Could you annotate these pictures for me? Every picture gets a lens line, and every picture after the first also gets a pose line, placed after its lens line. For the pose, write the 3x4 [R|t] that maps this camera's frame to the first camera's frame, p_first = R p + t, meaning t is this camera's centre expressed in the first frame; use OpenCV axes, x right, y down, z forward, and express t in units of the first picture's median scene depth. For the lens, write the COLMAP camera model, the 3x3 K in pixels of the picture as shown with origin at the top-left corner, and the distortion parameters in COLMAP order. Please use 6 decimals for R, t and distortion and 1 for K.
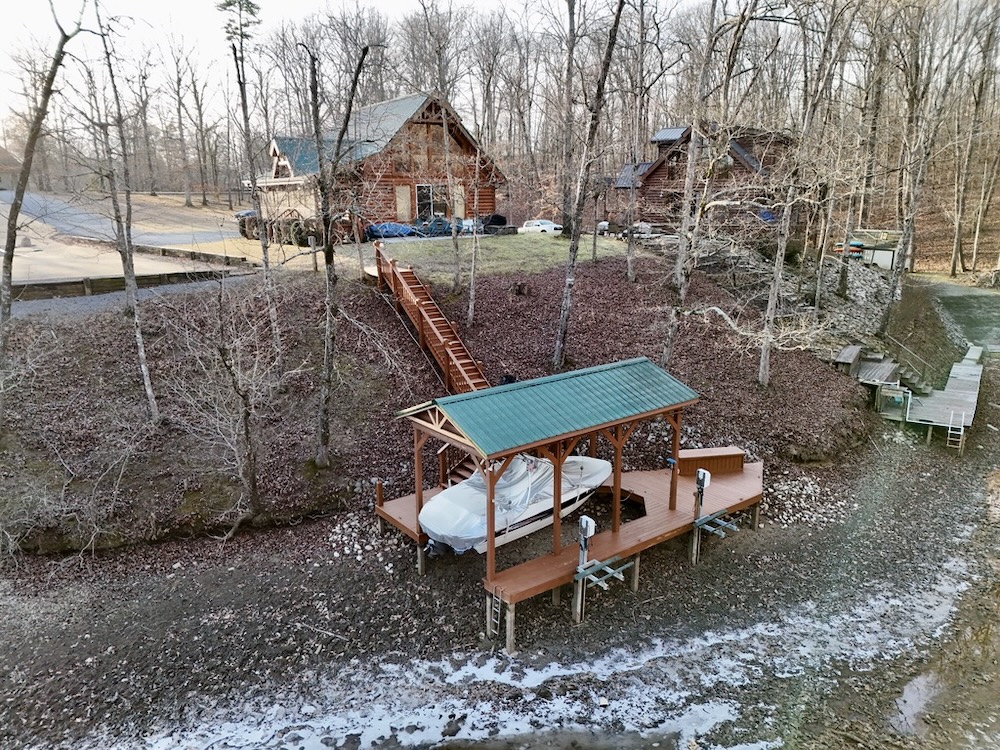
lens RADIAL K [[734.4, 0, 502.2], [0, 734.4, 375.5], [0, 0, 1]] dist [0.038483, 0.001436]
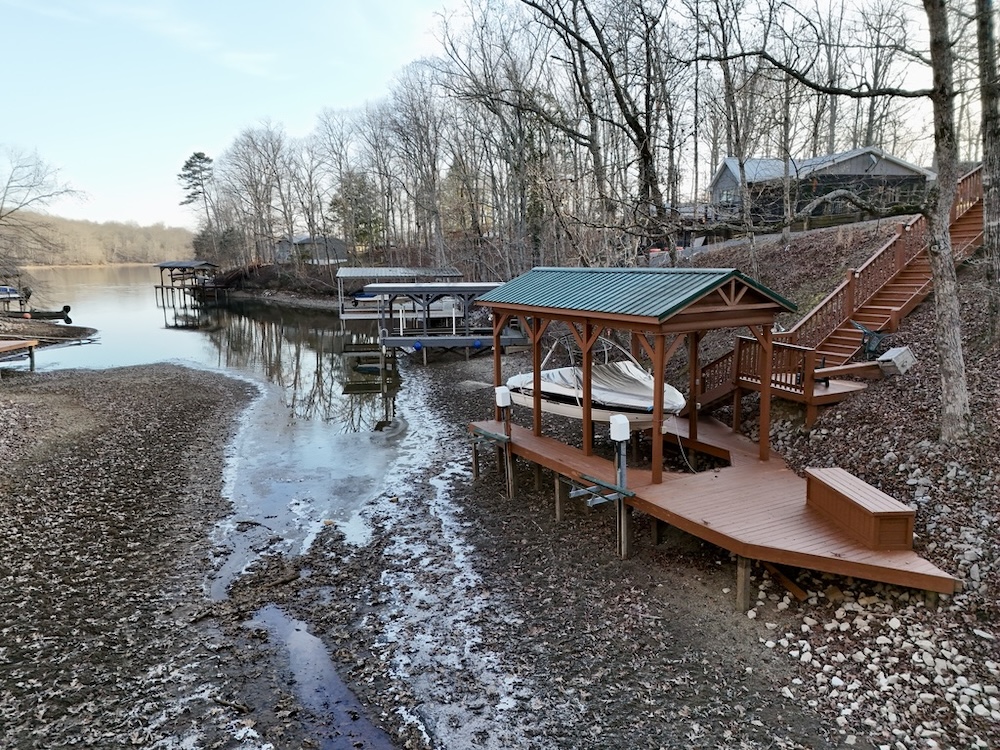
lens RADIAL K [[734.4, 0, 501.6], [0, 734.4, 374.7], [0, 0, 1]] dist [0.038483, 0.001436]
pose [[-0.131773, 0.173003, -0.976067, 1.152338], [-0.236594, 0.950707, 0.200449, -0.023583], [0.962631, 0.257345, -0.084346, 1.132634]]
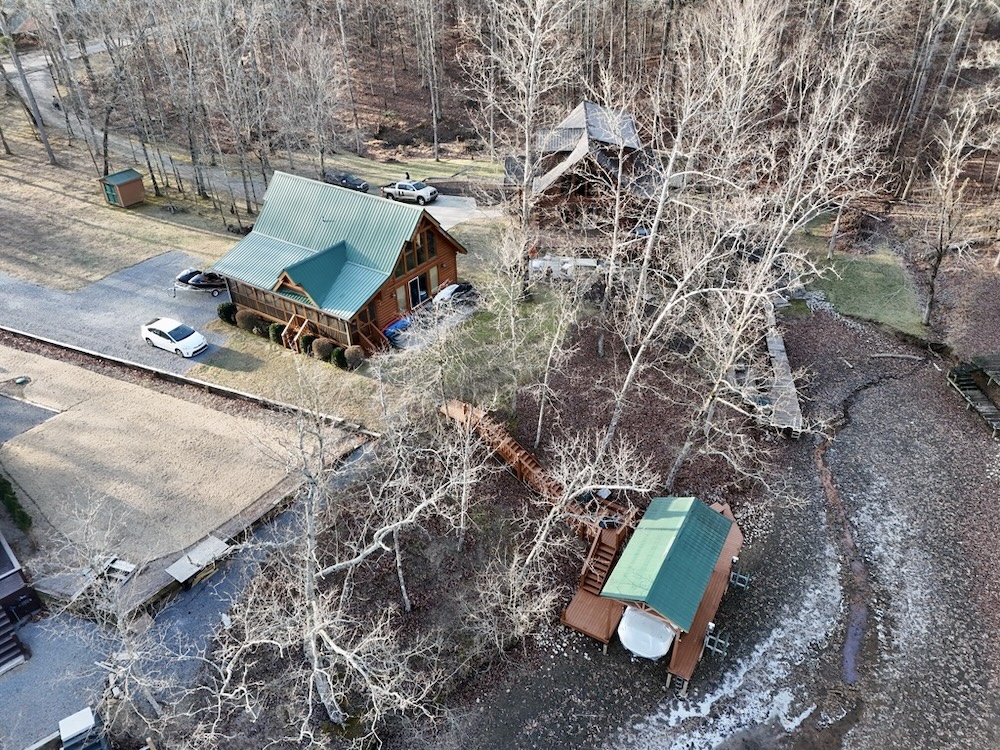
lens RADIAL K [[734.4, 0, 498.6], [0, 734.4, 375.3], [0, 0, 1]] dist [0.038483, 0.001436]
pose [[0.917522, -0.221038, 0.330599, -0.946408], [0.093481, 0.927890, 0.360946, -1.229681], [-0.386543, -0.300271, 0.872022, -0.300208]]
